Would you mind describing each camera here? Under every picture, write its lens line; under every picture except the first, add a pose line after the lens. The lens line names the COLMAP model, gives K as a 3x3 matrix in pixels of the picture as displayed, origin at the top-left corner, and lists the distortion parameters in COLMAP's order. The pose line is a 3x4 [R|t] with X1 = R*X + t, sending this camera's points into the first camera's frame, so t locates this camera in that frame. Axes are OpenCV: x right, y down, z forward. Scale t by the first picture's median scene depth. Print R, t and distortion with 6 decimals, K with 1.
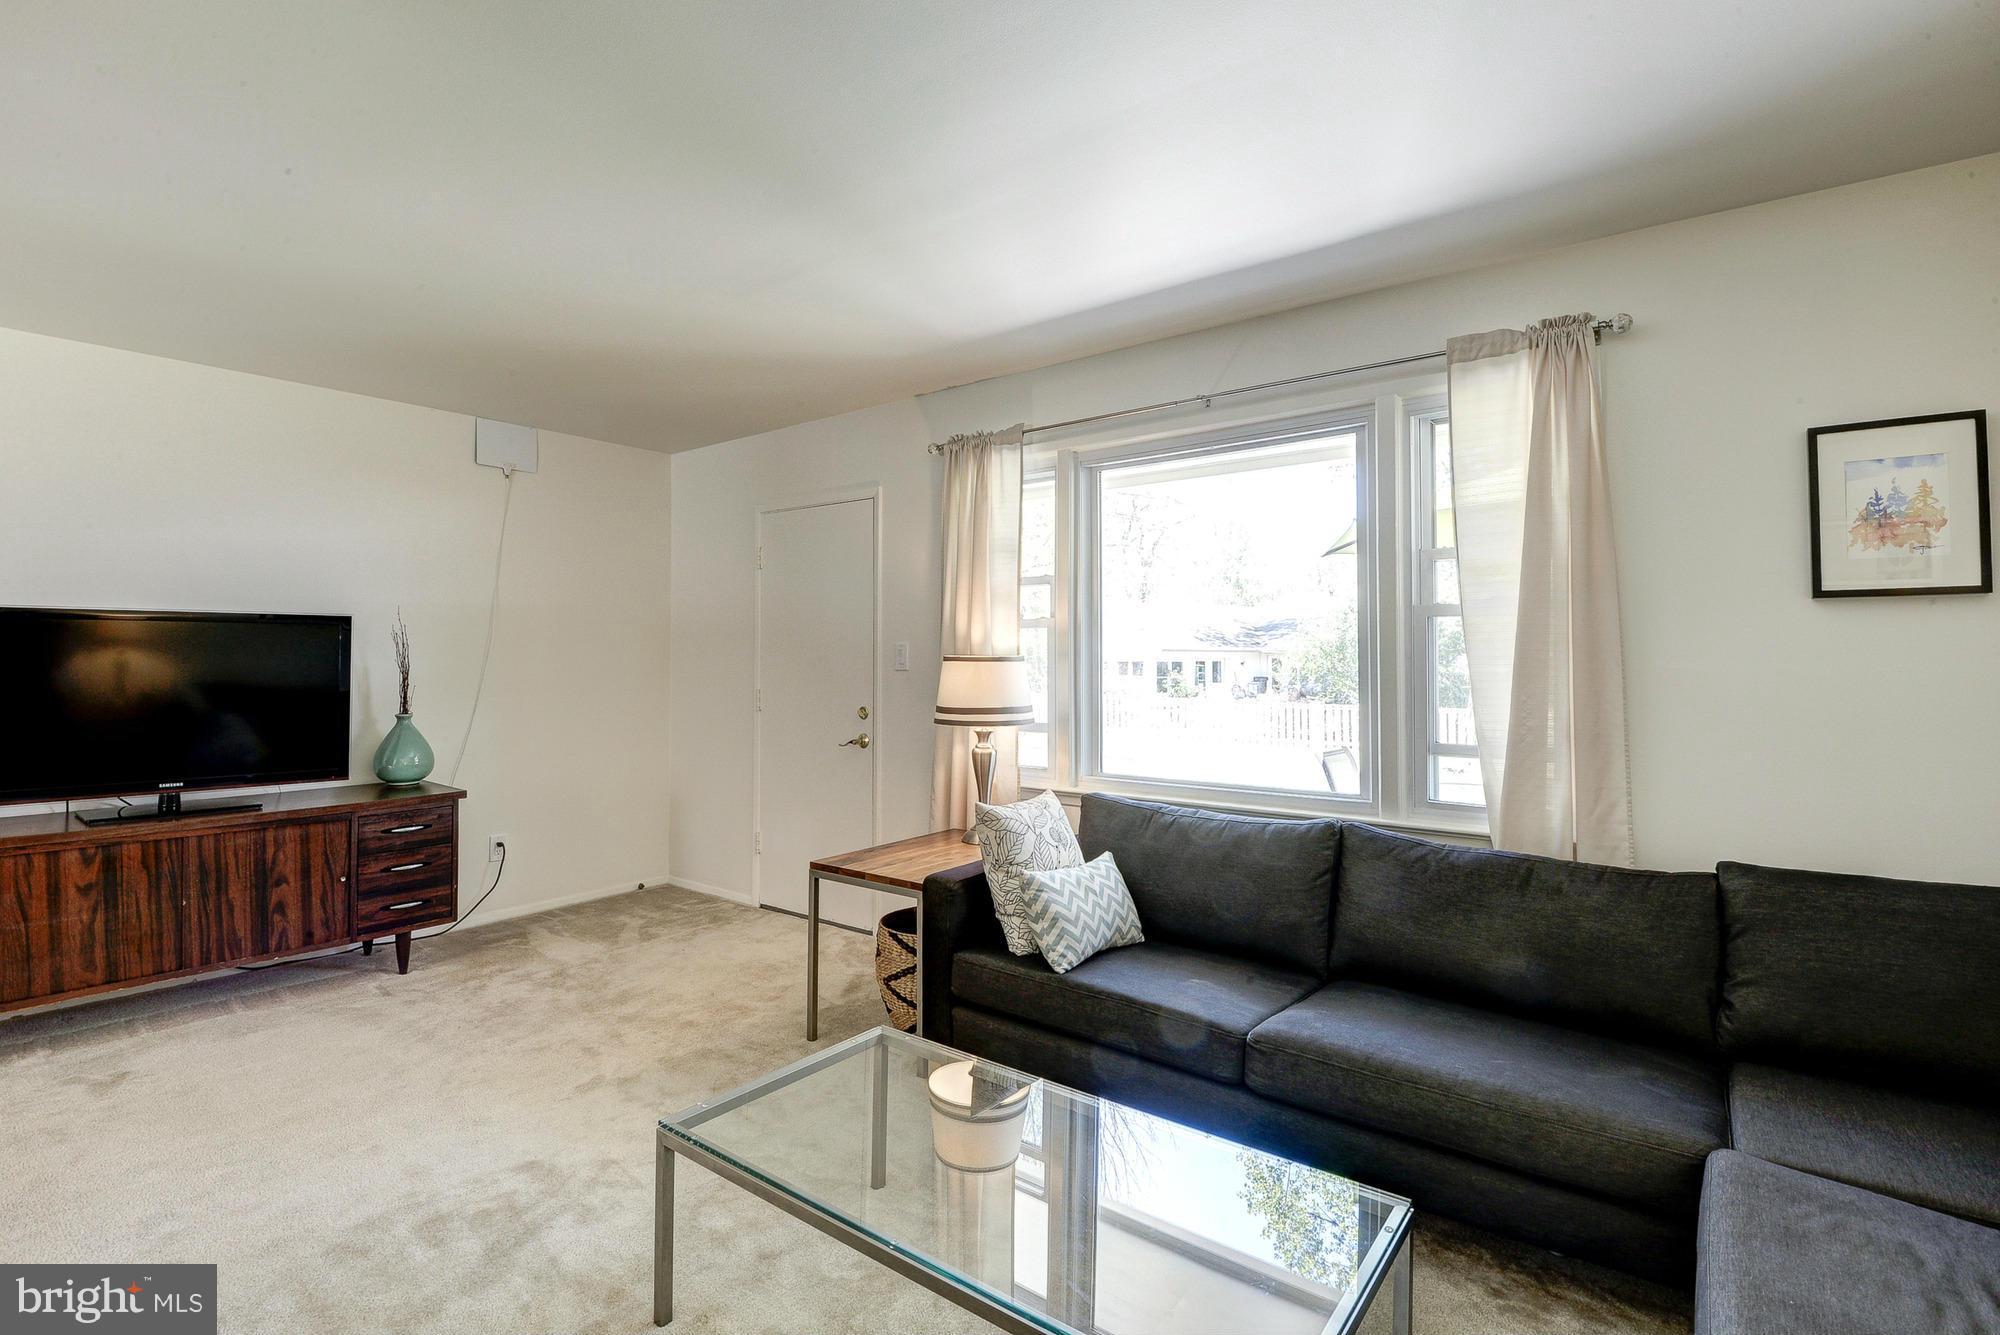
lens RADIAL K [[925.6, 0, 1006.8], [0, 925.6, 650.1], [0, 0, 1]] dist [-0.001938, -0.011986]
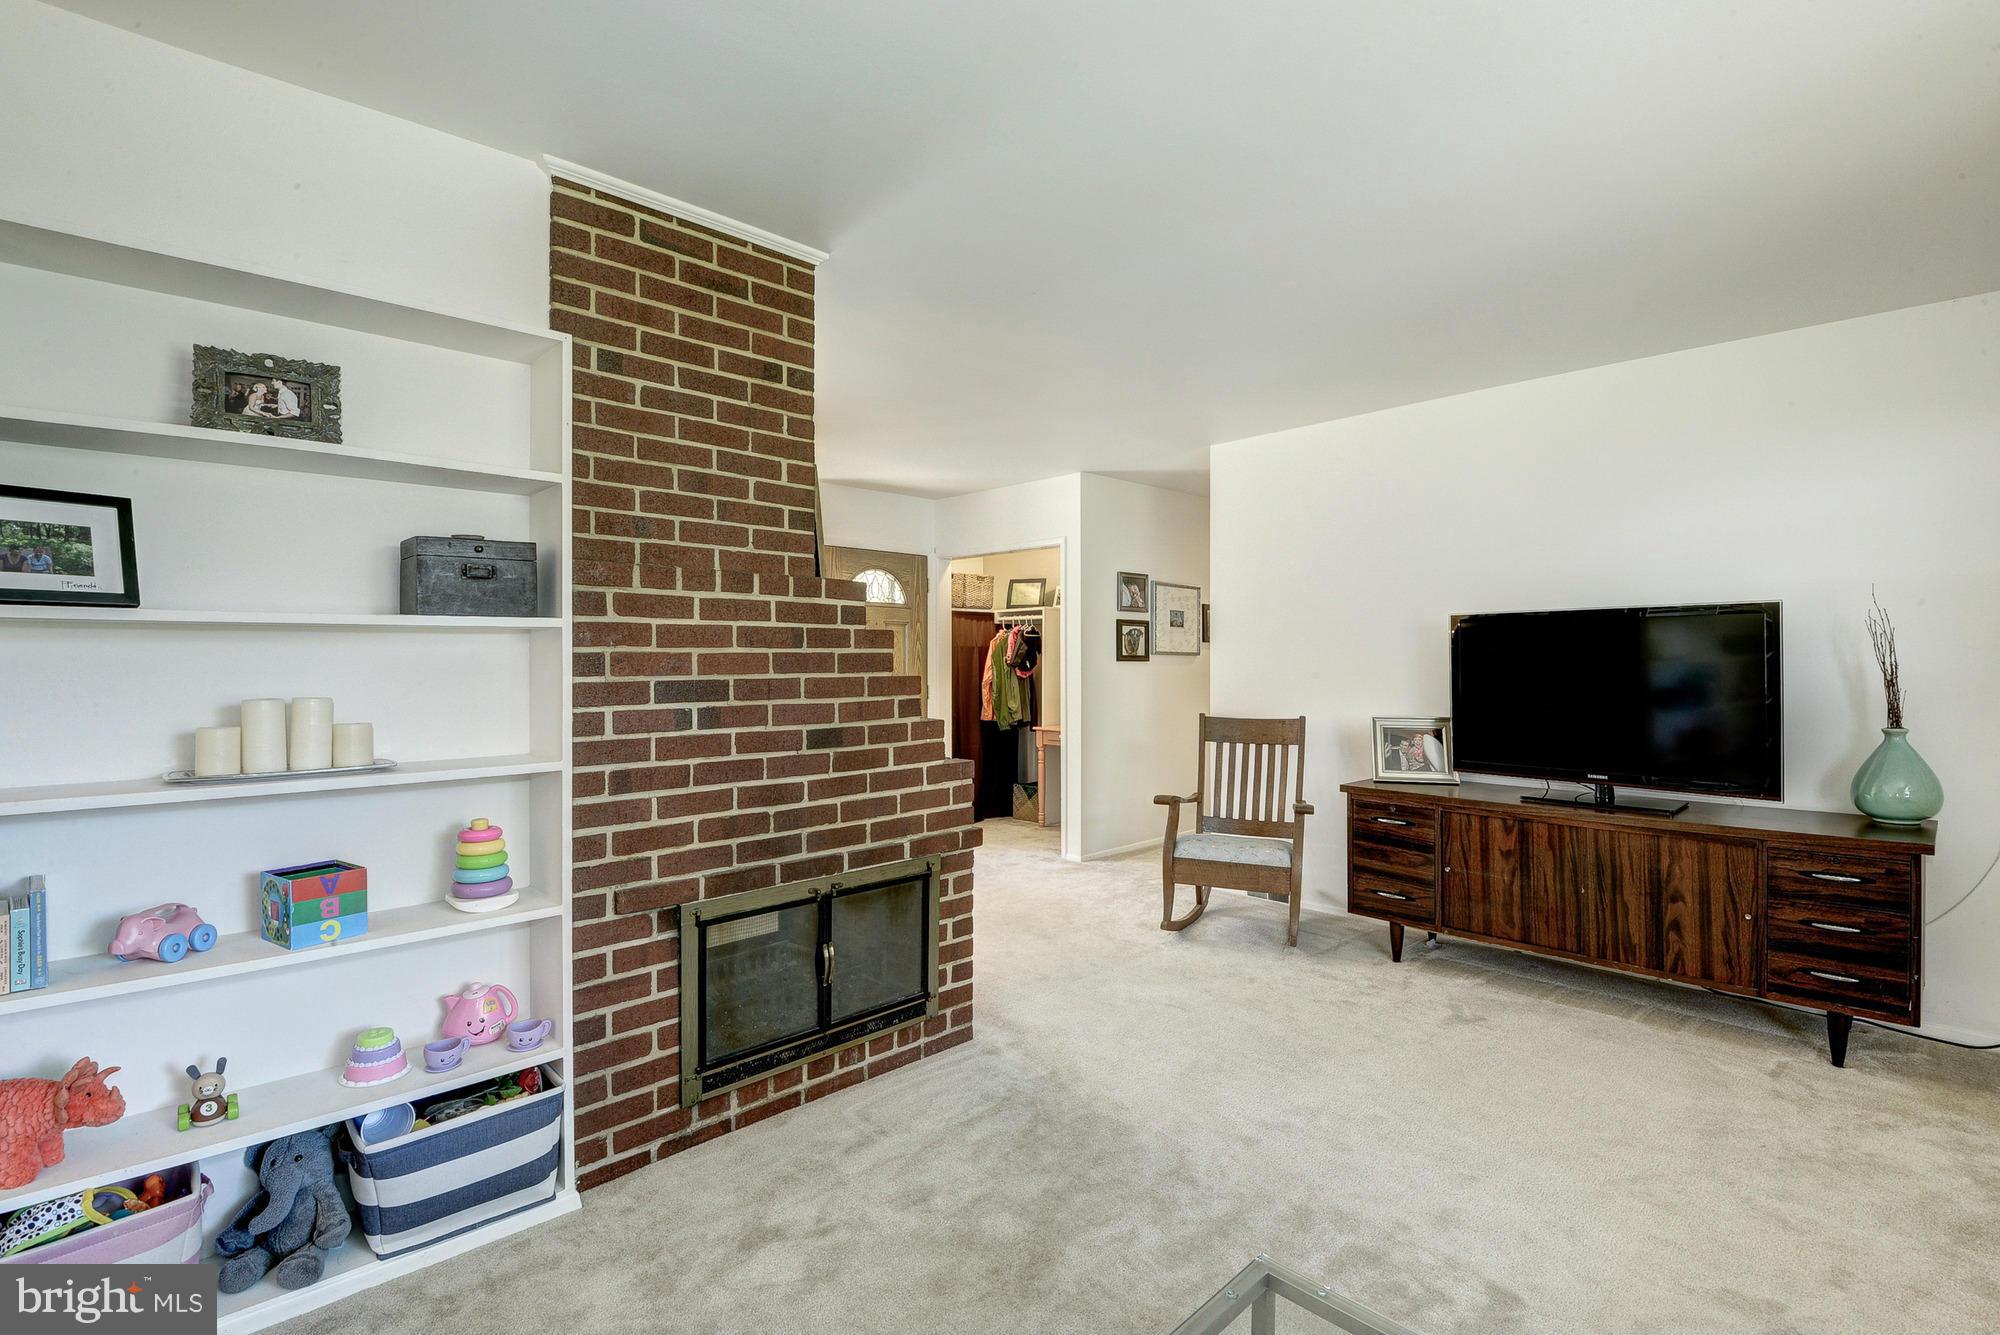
lens RADIAL K [[925.6, 0, 1006.8], [0, 925.6, 650.1], [0, 0, 1]] dist [-0.001938, -0.011986]
pose [[-0.148783, -0.013559, -0.988777, 0.227217], [0.009312, 0.999842, -0.015112, 0.013044], [0.988826, -0.011456, -0.148633, 0.496832]]
